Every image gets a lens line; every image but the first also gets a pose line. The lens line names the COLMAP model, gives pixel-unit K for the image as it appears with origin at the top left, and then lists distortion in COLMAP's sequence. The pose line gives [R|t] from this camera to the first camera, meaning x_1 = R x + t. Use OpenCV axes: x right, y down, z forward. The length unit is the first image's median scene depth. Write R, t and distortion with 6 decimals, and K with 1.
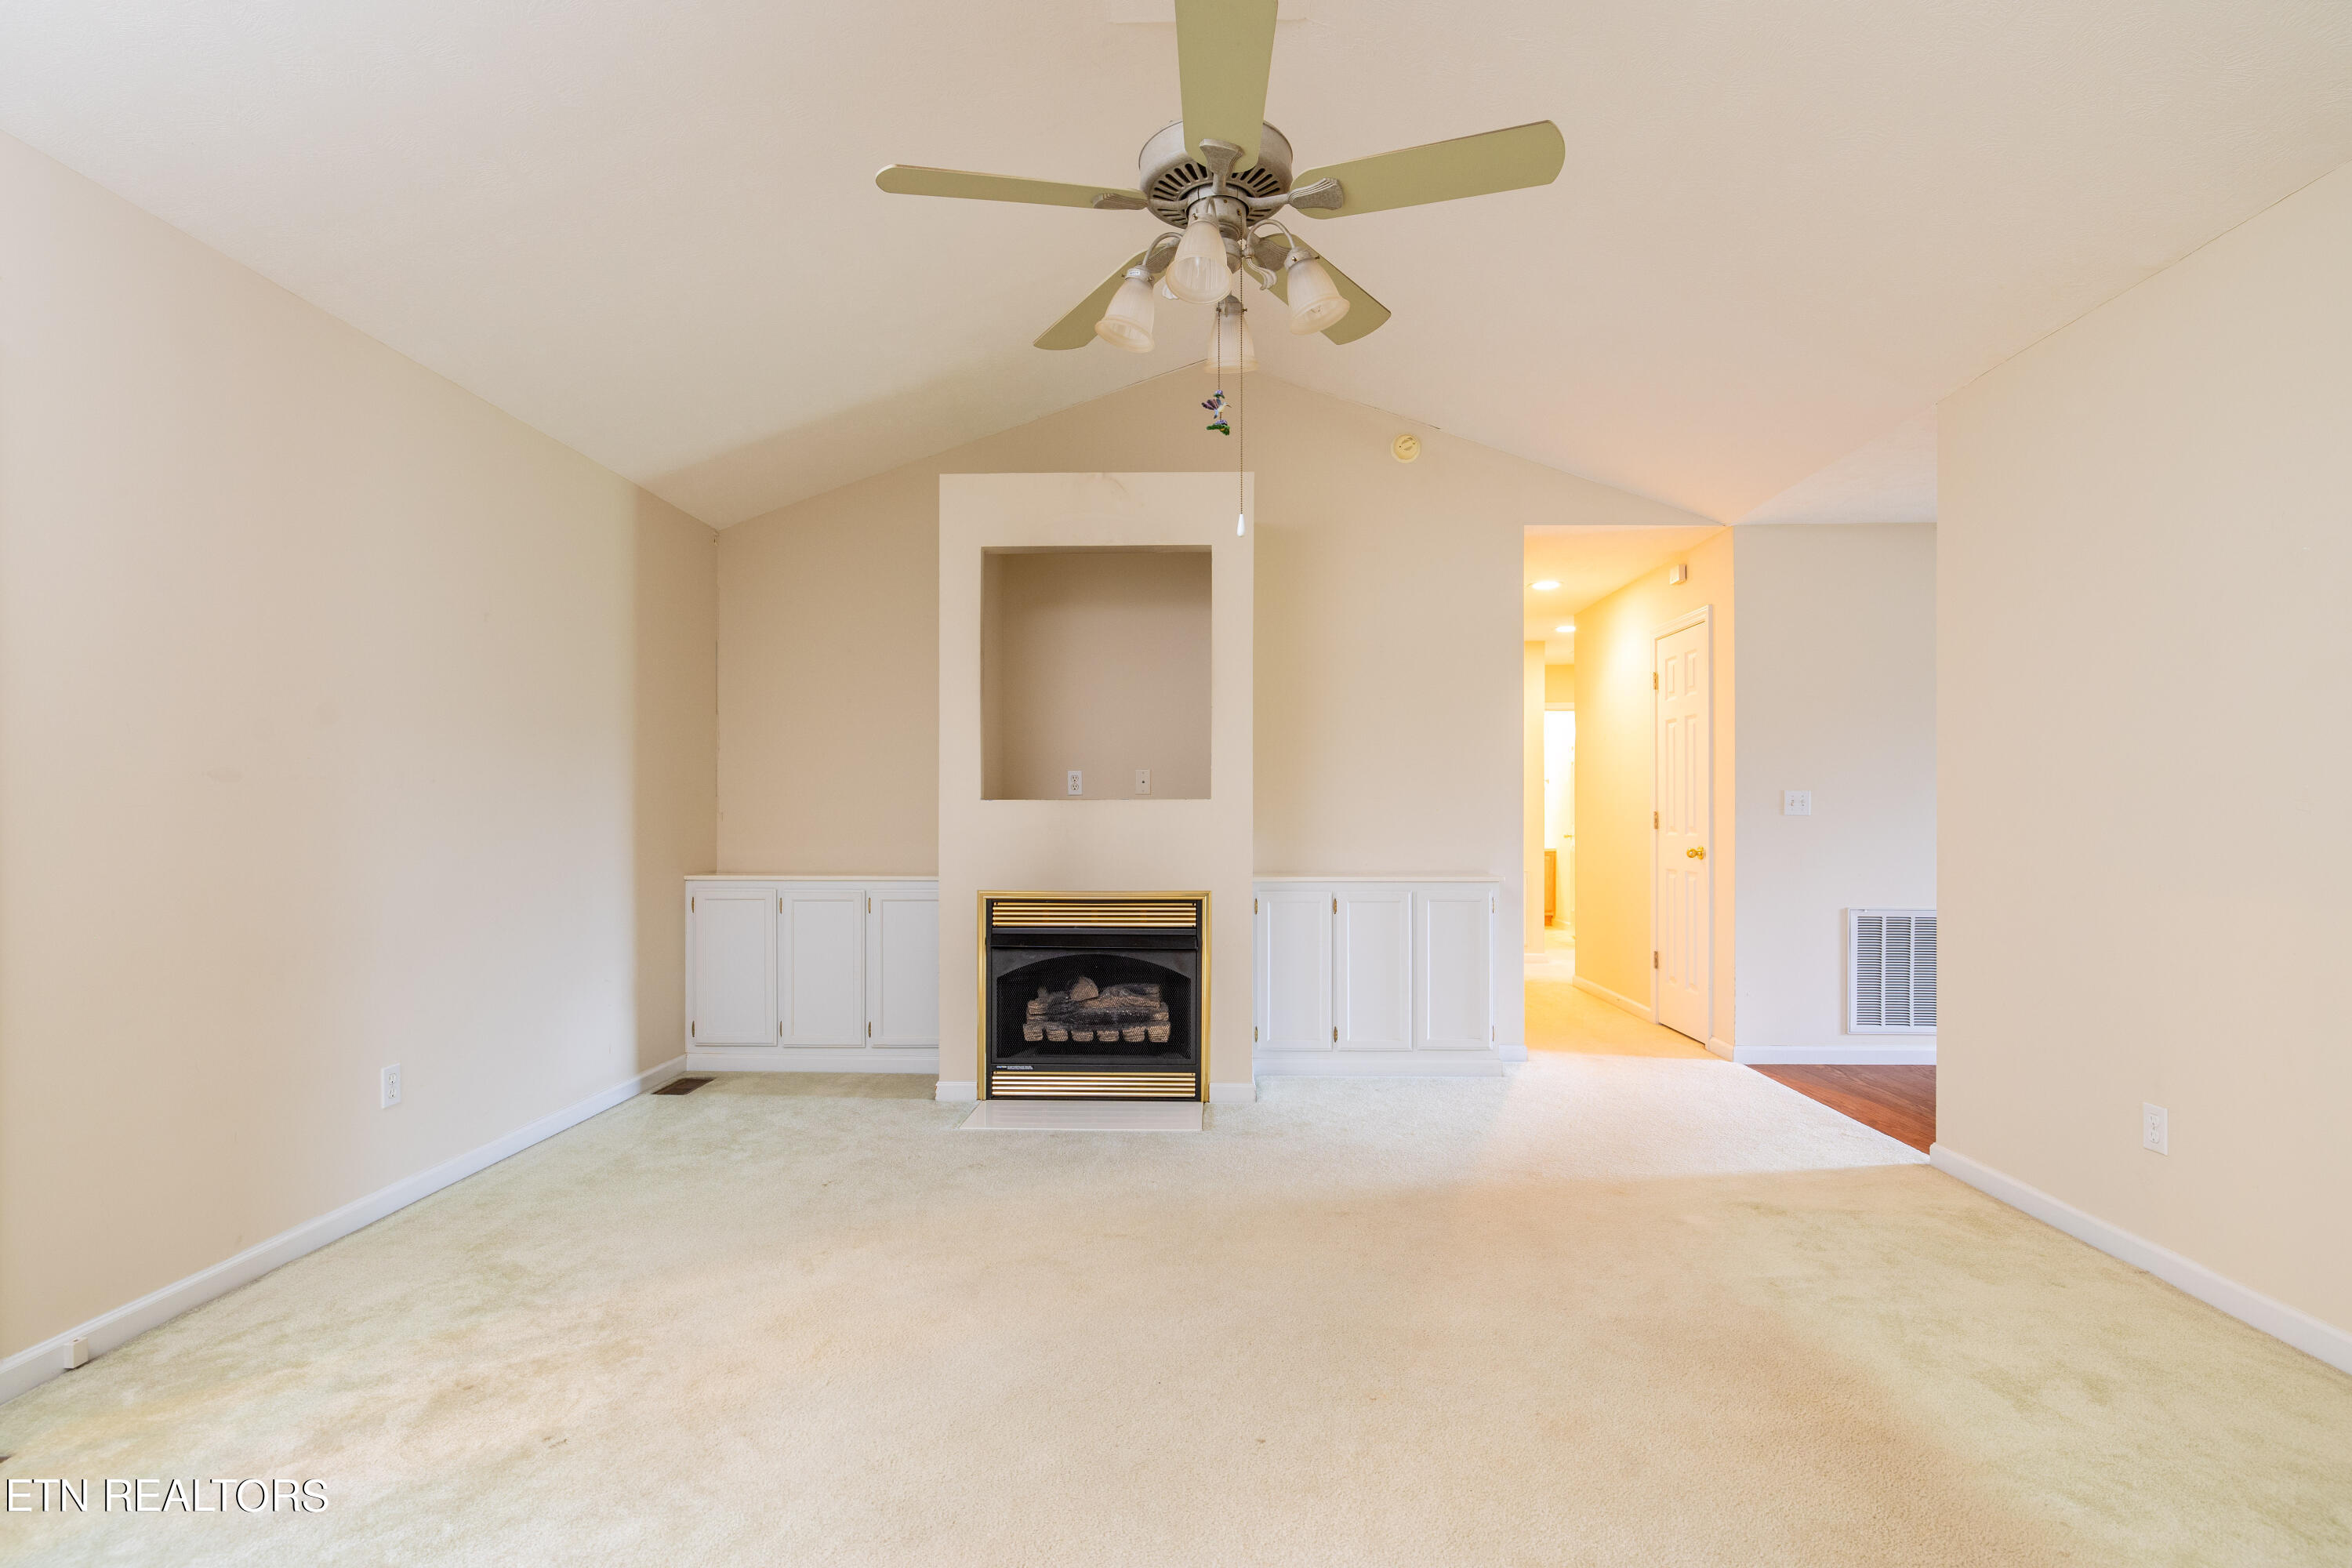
lens RADIAL K [[1156.4, 0, 1177.5], [0, 1156.4, 807.3], [0, 0, 1]] dist [0.000234, -0.000027]
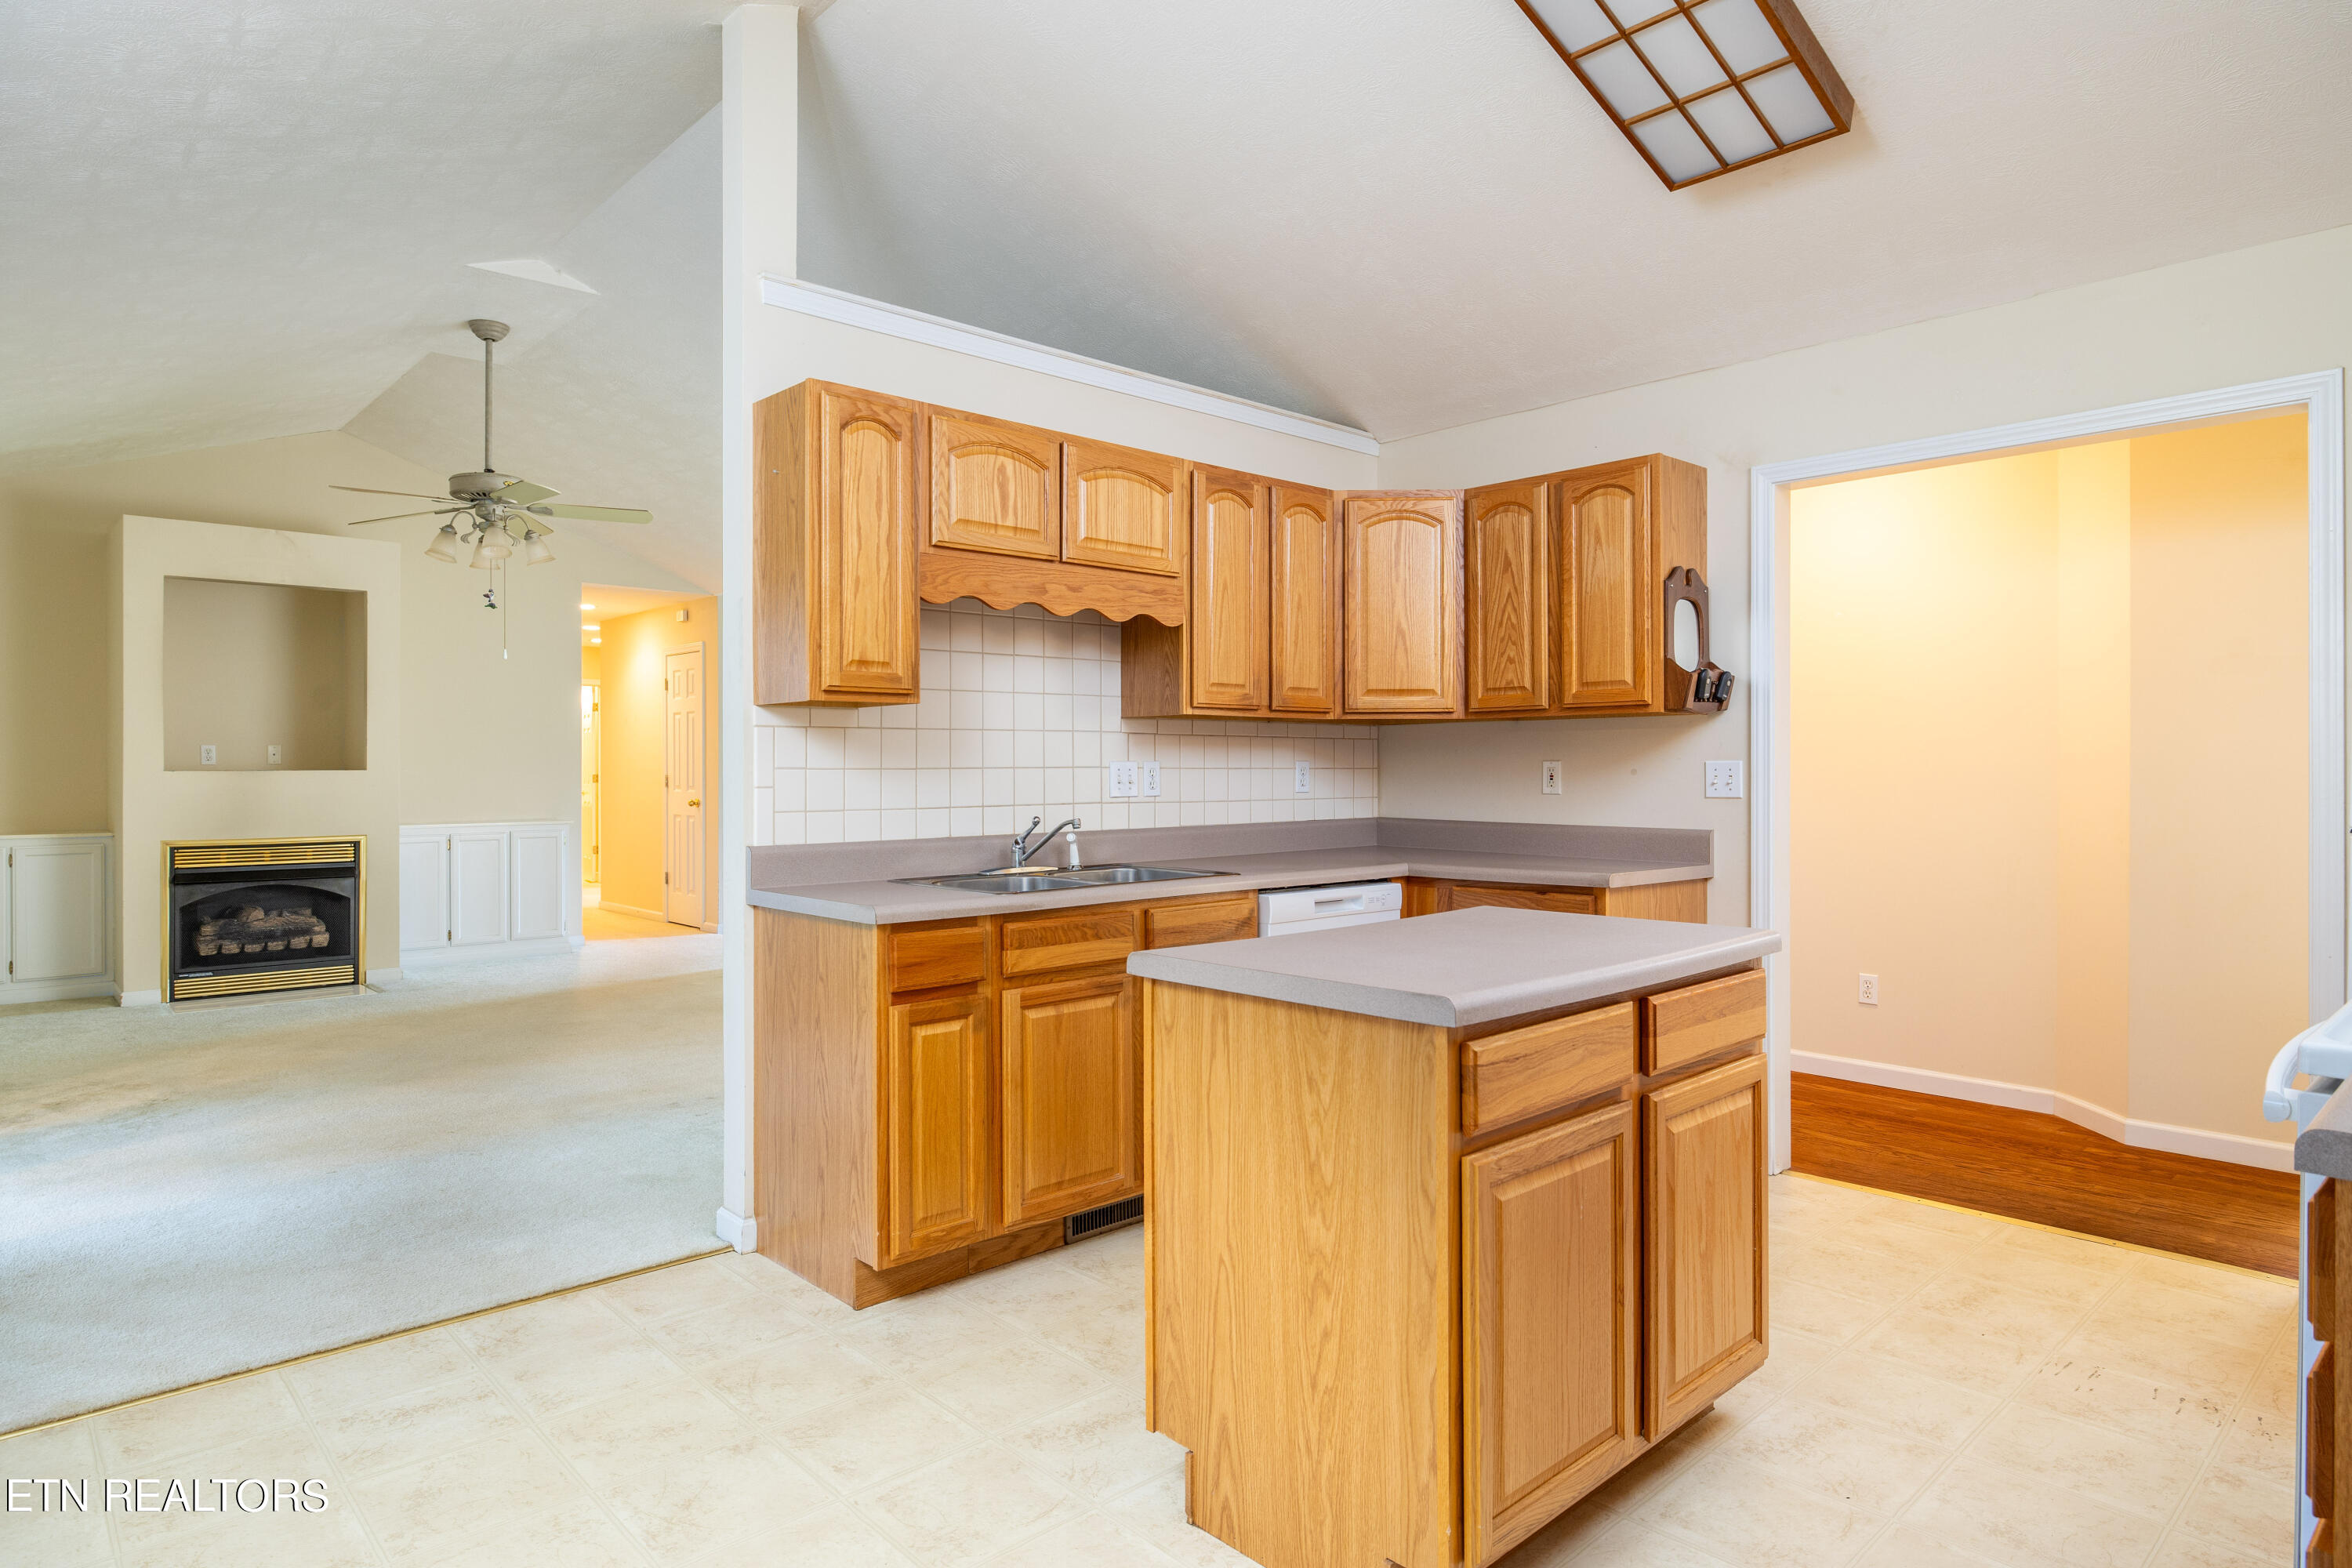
lens RADIAL K [[1307.5, 0, 1176.0], [0, 1307.5, 784.0], [0, 0, 1]] dist [-0.003311, -0.000550]
pose [[0.706949, -0.008288, 0.707216, -0.395410], [-0.004786, 0.999852, 0.016502, -0.021160], [-0.707249, -0.015051, 0.706805, -0.820422]]
